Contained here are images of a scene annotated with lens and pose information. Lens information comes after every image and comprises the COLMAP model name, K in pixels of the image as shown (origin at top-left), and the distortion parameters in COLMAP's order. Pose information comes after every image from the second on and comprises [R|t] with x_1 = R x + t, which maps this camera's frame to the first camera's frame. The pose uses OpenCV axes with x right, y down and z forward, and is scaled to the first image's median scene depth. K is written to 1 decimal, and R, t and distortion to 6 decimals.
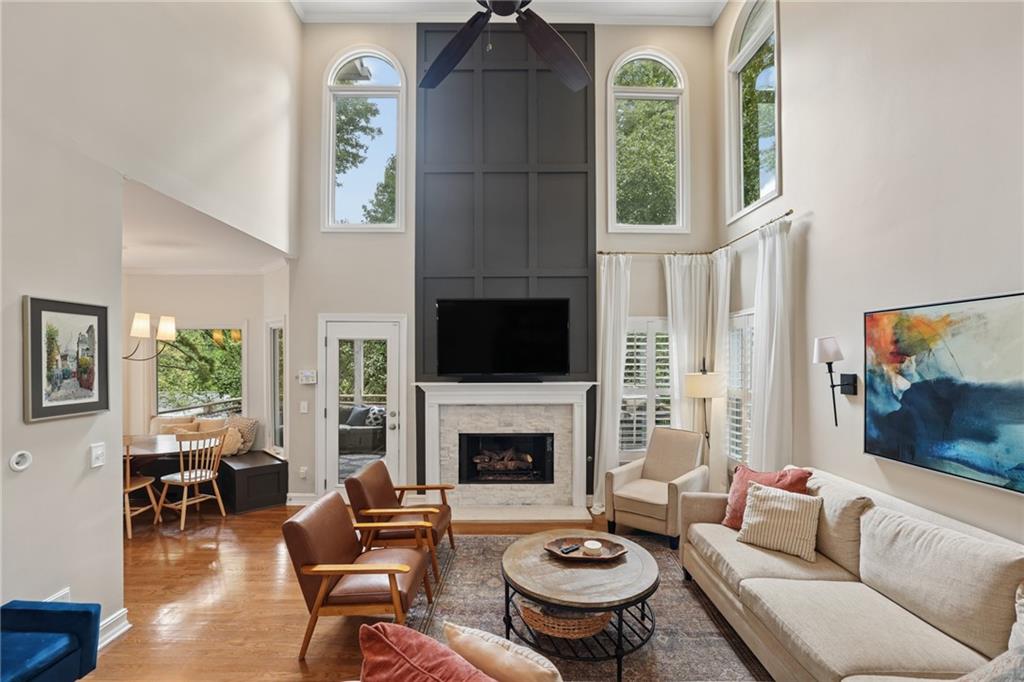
lens RADIAL K [[456.4, 0, 508.9], [0, 456.4, 357.9], [0, 0, 1]] dist [-0.036613, 0.020672]
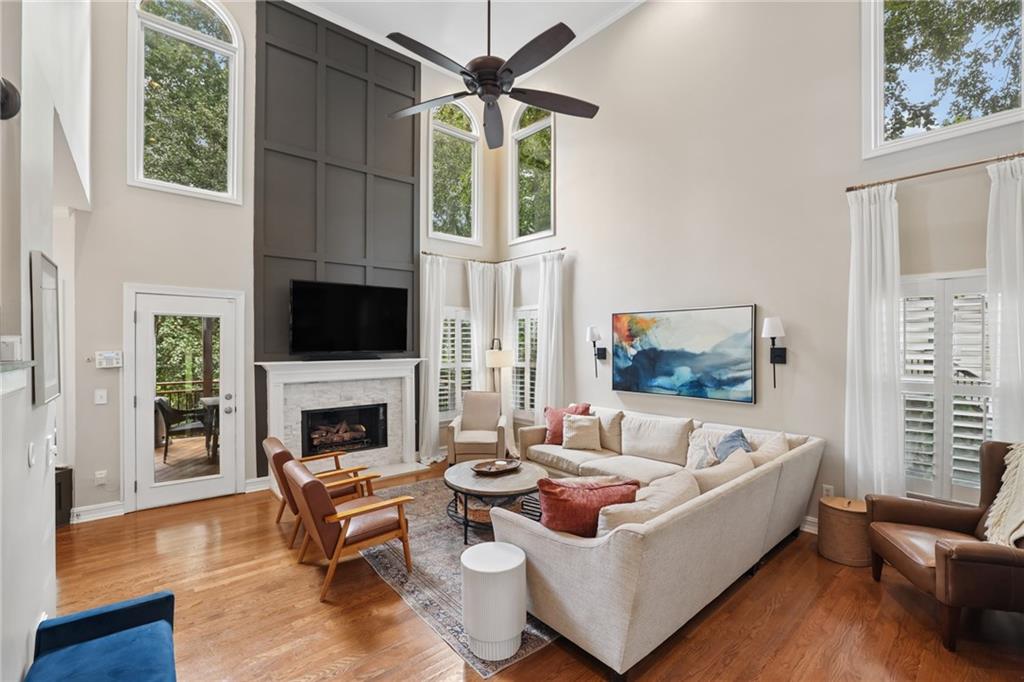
lens RADIAL K [[464.9, 0, 499.0], [0, 464.9, 341.1], [0, 0, 1]] dist [-0.001203, 0.000085]
pose [[0.769568, 0.004871, 0.638547, -0.728293], [-0.003032, 0.999988, -0.003974, 0.018168], [-0.638558, 0.001122, 0.769573, -0.154441]]
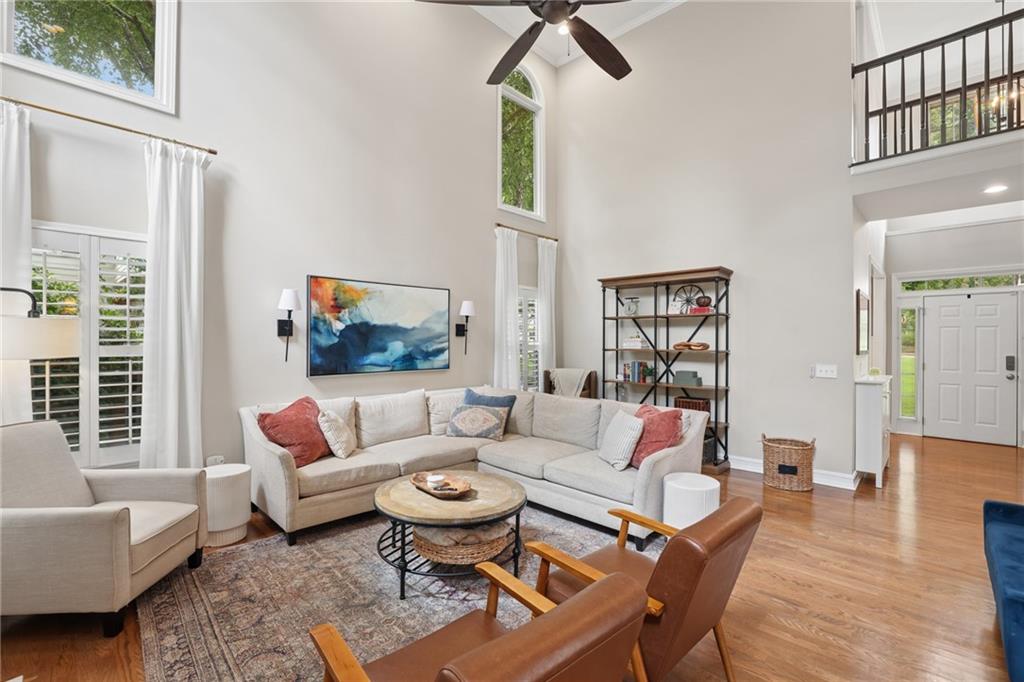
lens RADIAL K [[446.7, 0, 510.6], [0, 446.7, 343.4], [0, 0, 1]] dist [-0.033069, 0.006928]
pose [[-0.706276, -0.004691, 0.707921, -0.582313], [-0.002251, 0.999988, 0.004381, 0.095286], [-0.707933, 0.001501, -0.706278, 1.433026]]
